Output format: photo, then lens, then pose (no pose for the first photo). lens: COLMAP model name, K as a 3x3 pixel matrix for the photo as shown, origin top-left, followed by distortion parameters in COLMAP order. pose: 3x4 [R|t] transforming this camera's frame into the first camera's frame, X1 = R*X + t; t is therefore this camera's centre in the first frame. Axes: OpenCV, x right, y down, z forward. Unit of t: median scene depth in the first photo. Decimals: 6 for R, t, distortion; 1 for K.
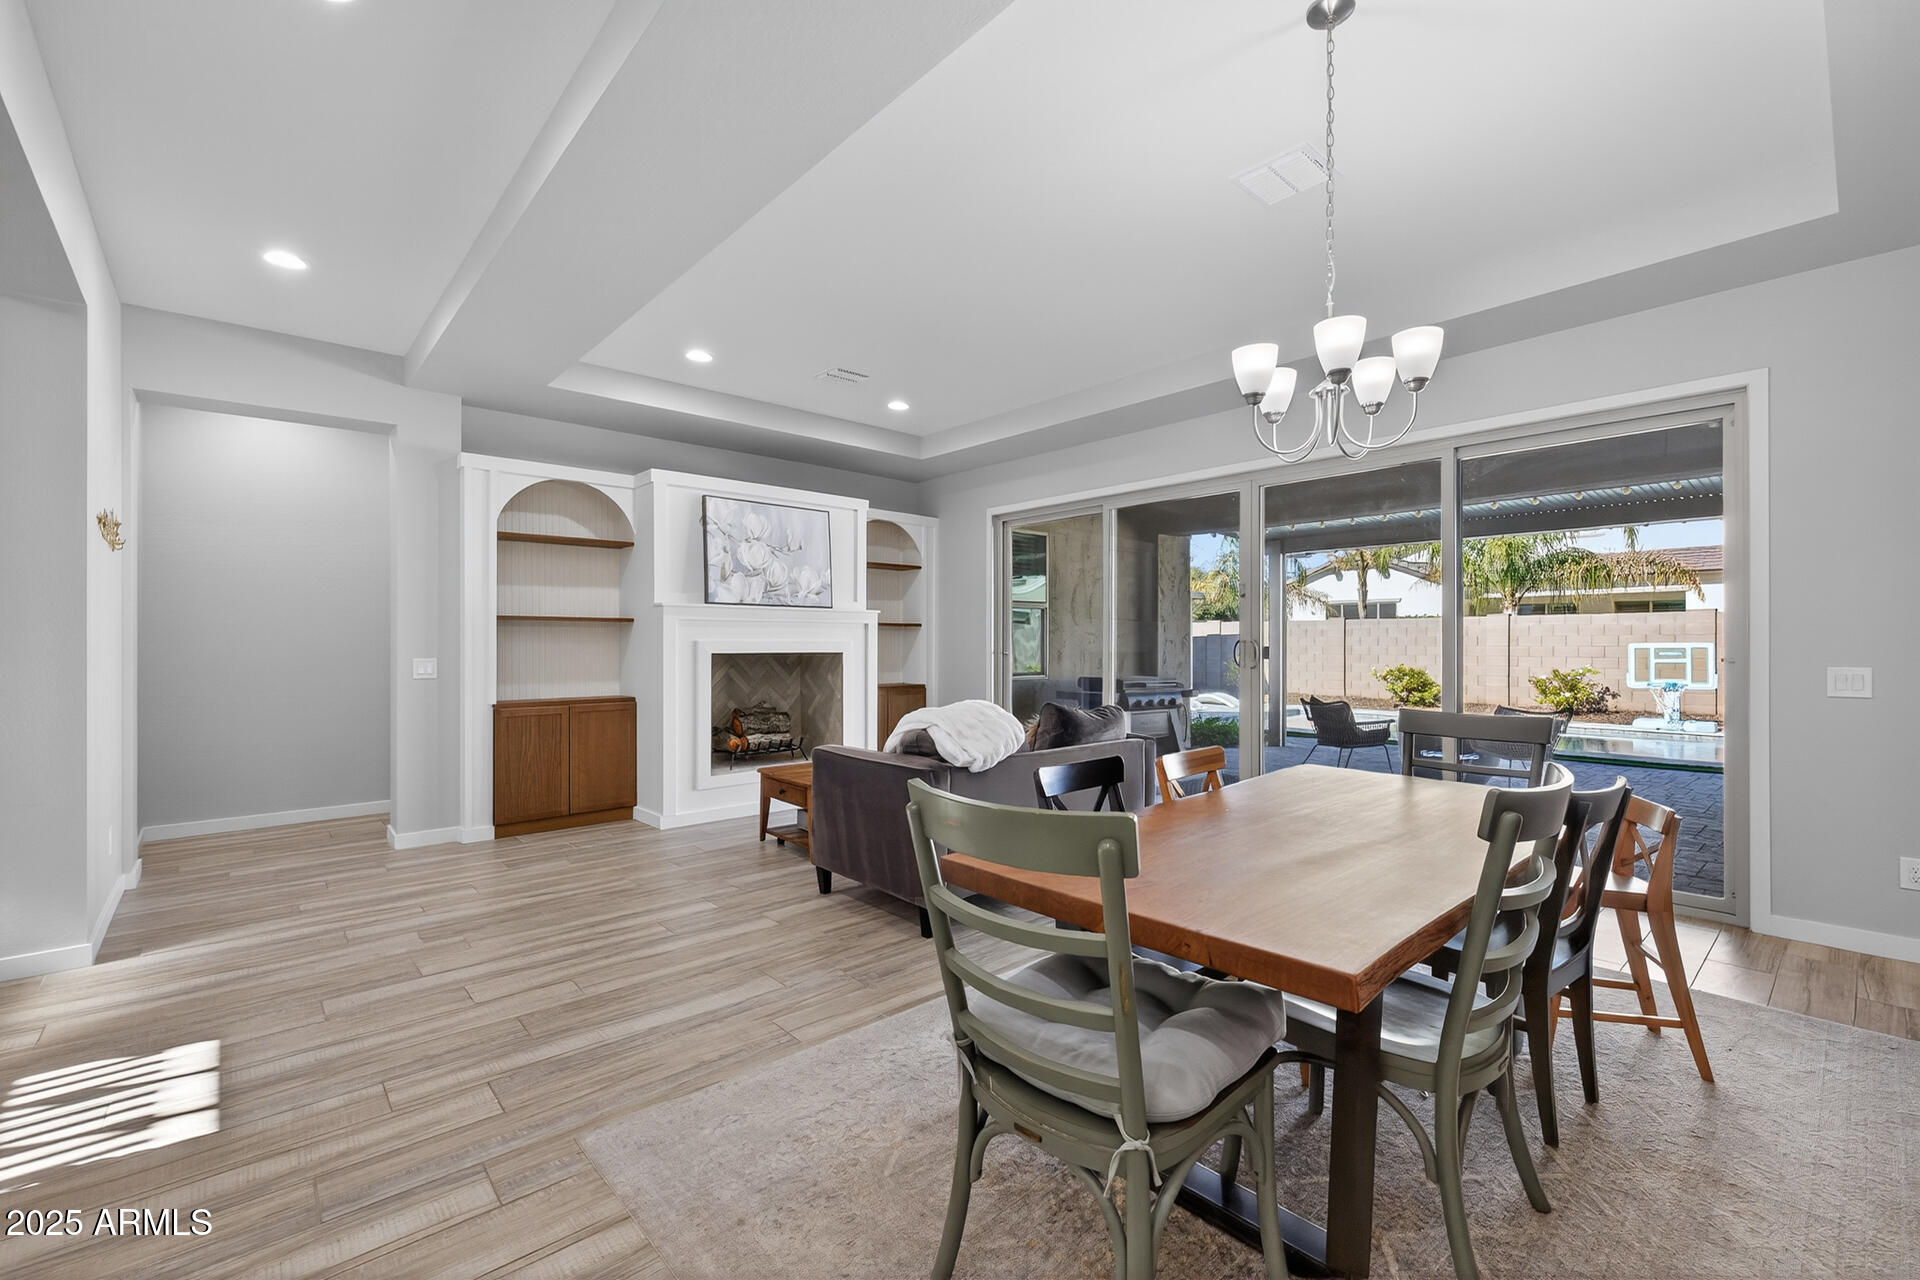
lens RADIAL K [[797.0, 0, 947.8], [0, 797.0, 647.7], [0, 0, 1]] dist [0.001369, 0.000009]
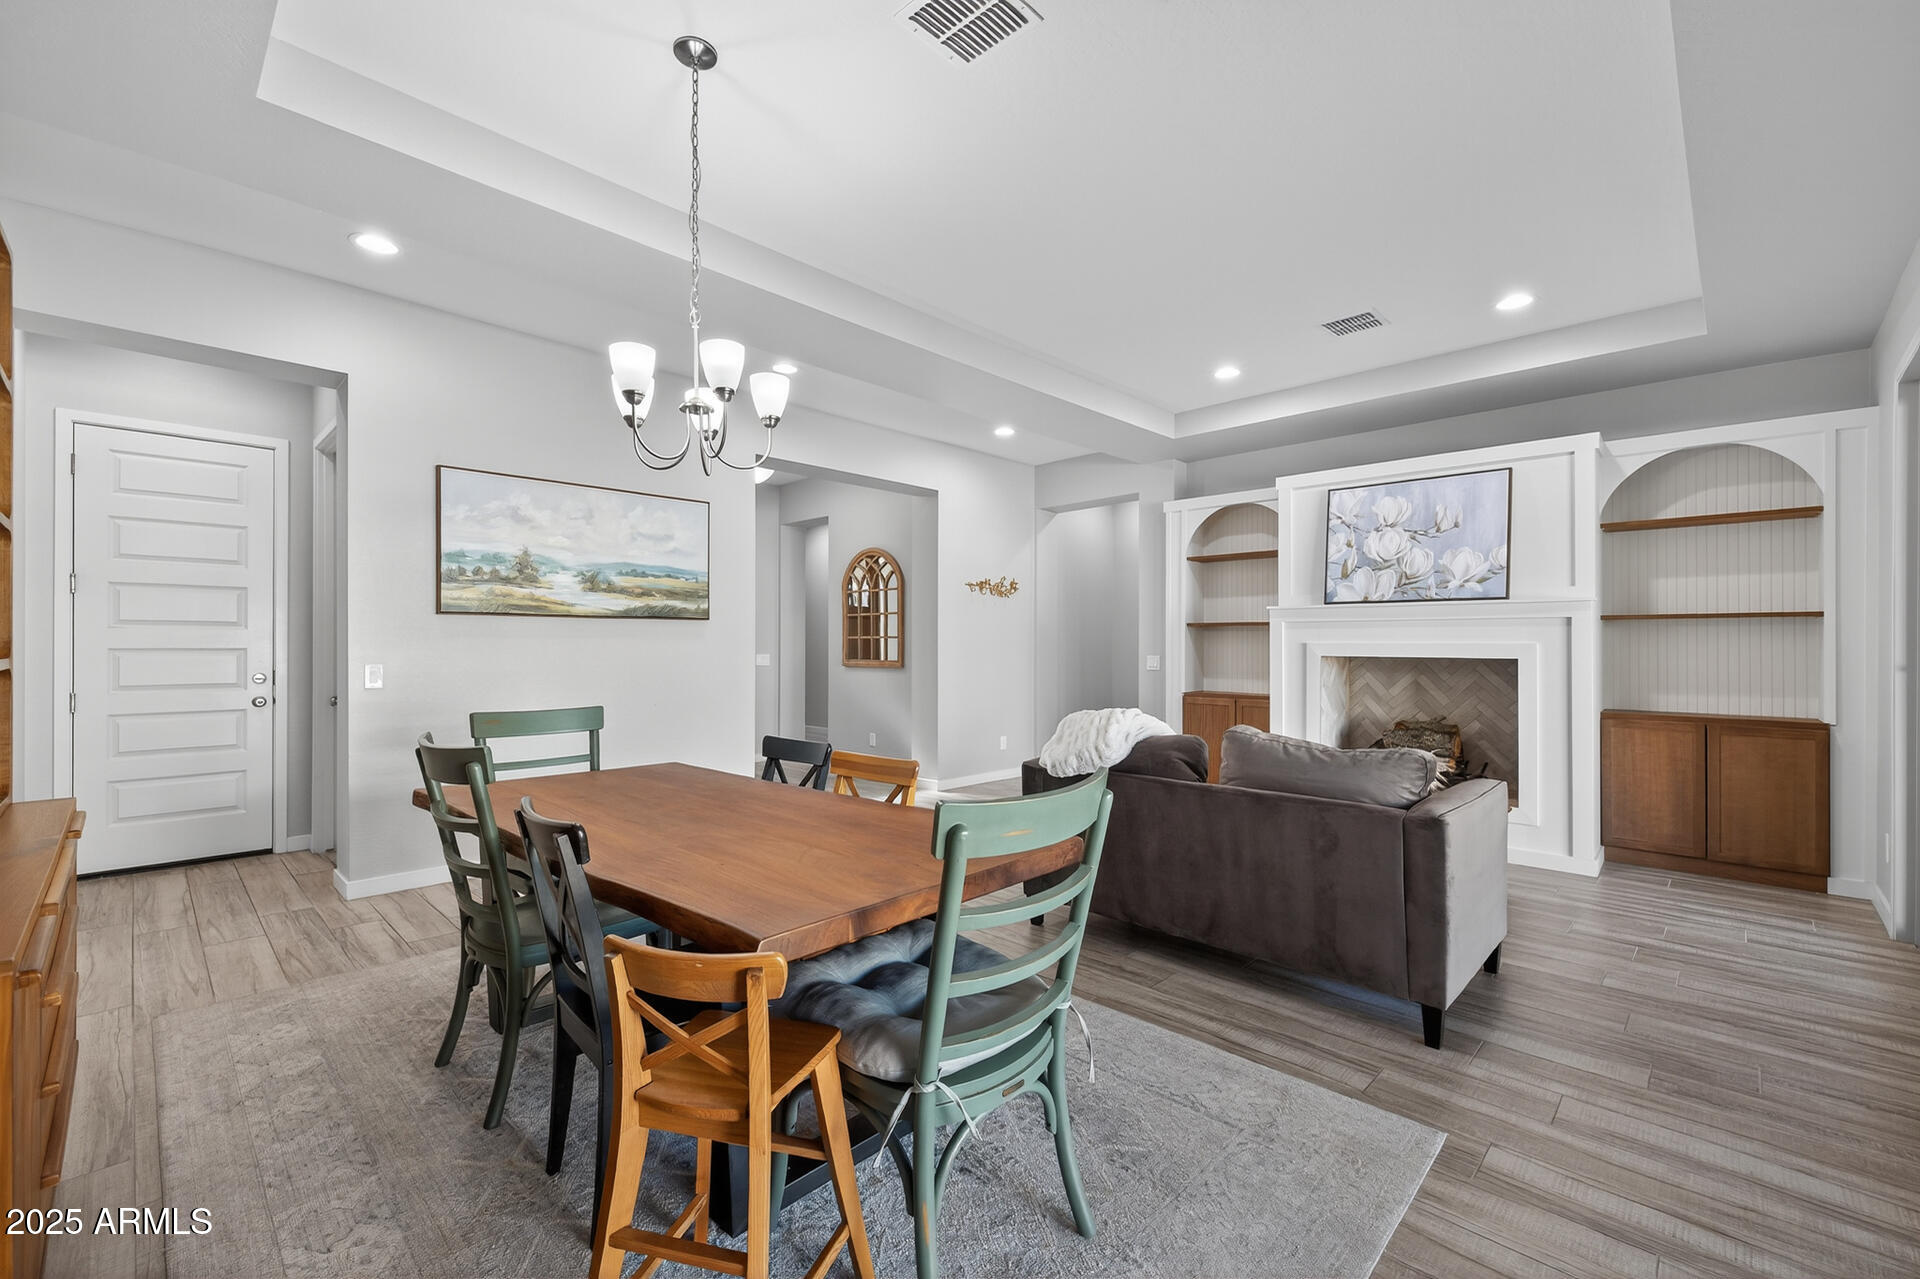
lens RADIAL K [[794.0, 0, 960.0], [0, 794.0, 639.5], [0, 0, 1]] dist [-0.031010, -0.000078]
pose [[0.085215, -0.004310, -0.996353, 0.565930], [-0.008775, 0.999949, -0.005076, -0.003697], [0.996324, 0.009176, 0.085173, 0.456113]]
